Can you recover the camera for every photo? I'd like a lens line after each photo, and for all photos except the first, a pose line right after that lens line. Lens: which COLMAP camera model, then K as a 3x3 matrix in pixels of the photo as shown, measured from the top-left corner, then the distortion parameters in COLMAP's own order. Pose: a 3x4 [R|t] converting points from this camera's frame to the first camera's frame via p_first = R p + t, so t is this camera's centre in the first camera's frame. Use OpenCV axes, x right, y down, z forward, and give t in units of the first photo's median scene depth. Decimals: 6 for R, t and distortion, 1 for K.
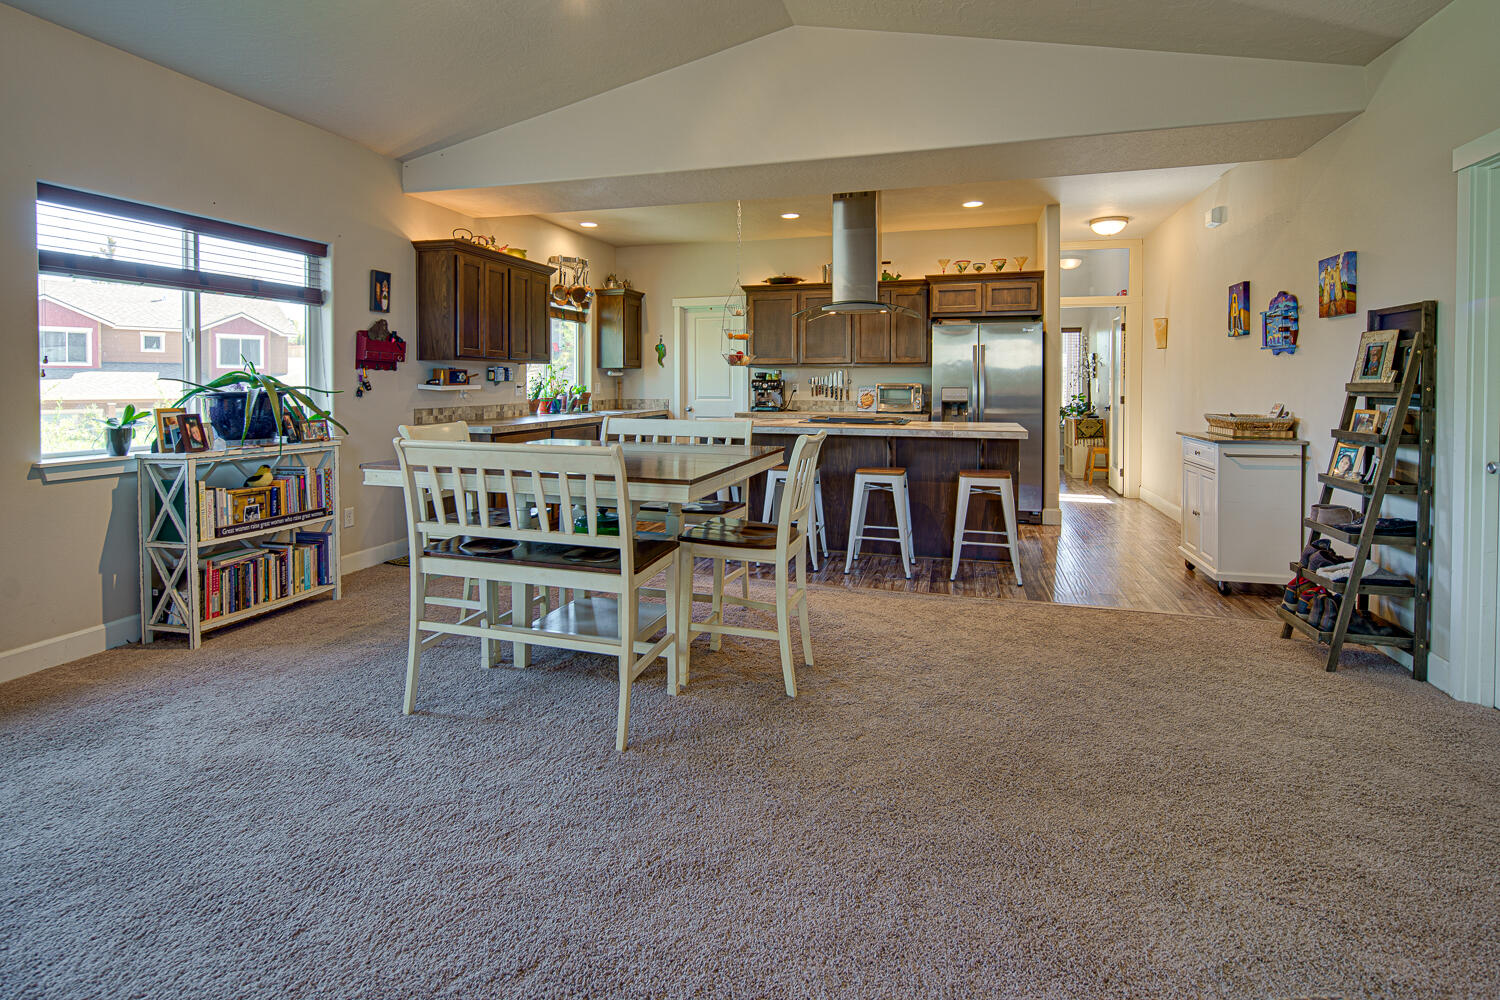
lens RADIAL K [[723.8, 0, 750.0], [0, 723.8, 397.0], [0, 0, 1]] dist [-0.002194, -0.000970]
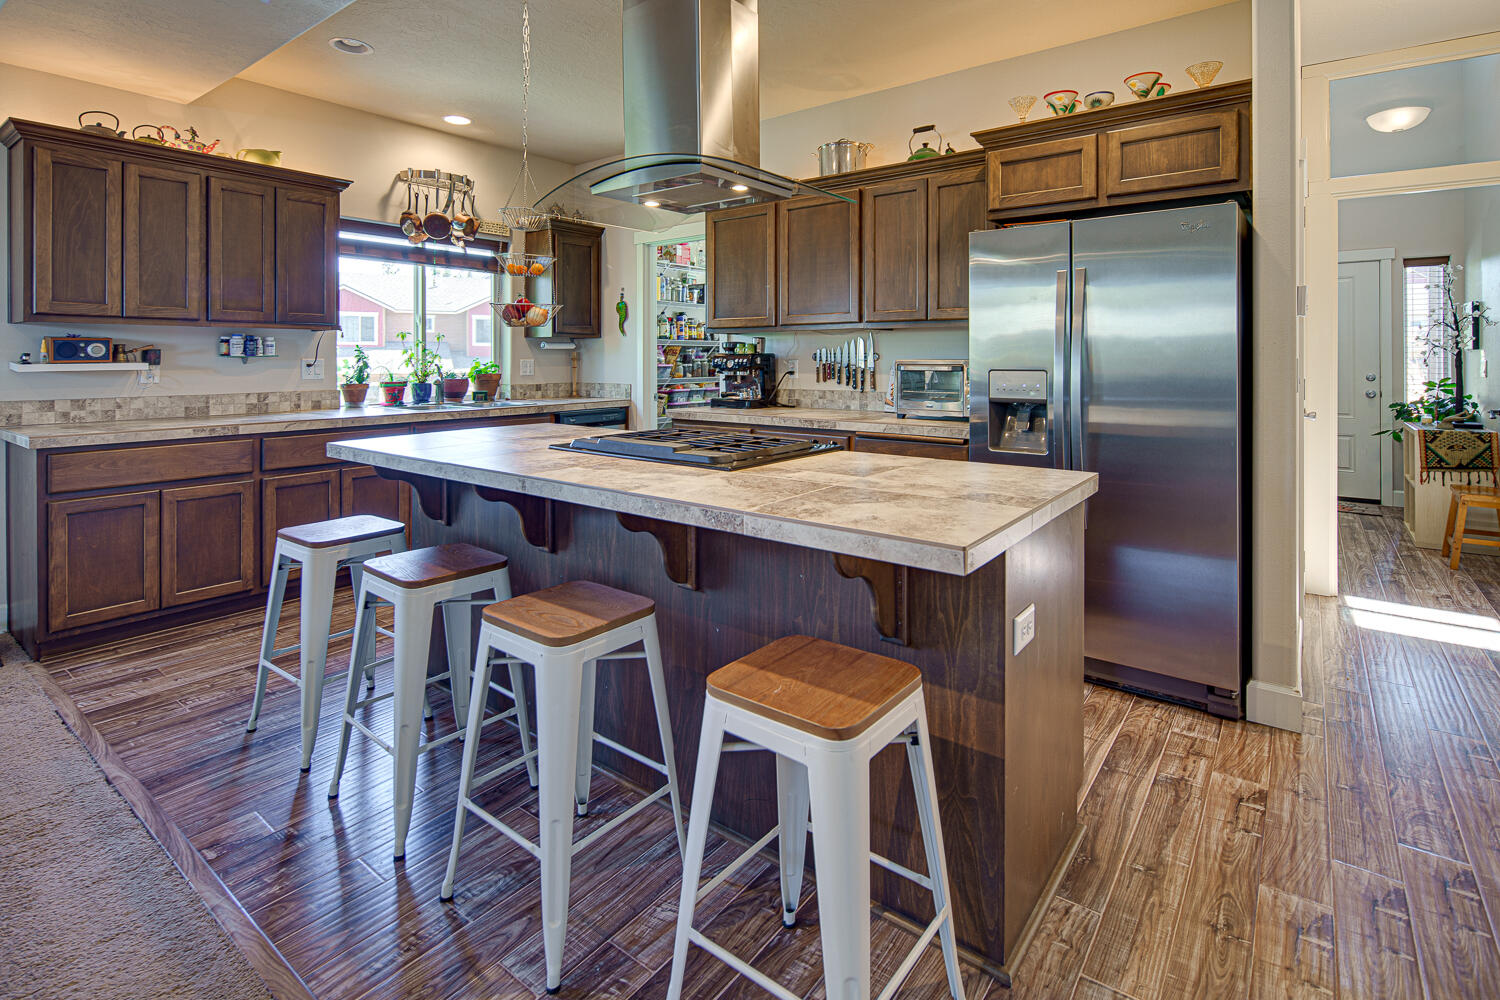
lens RADIAL K [[734.2, 0, 740.7], [0, 734.2, 360.4], [0, 0, 1]] dist [-0.002650, -0.000643]
pose [[0.930731, -0.000014, -0.365704, 0.247502], [-0.006511, 0.999841, -0.016608, -0.008556], [0.365646, 0.017839, 0.930583, 0.445178]]
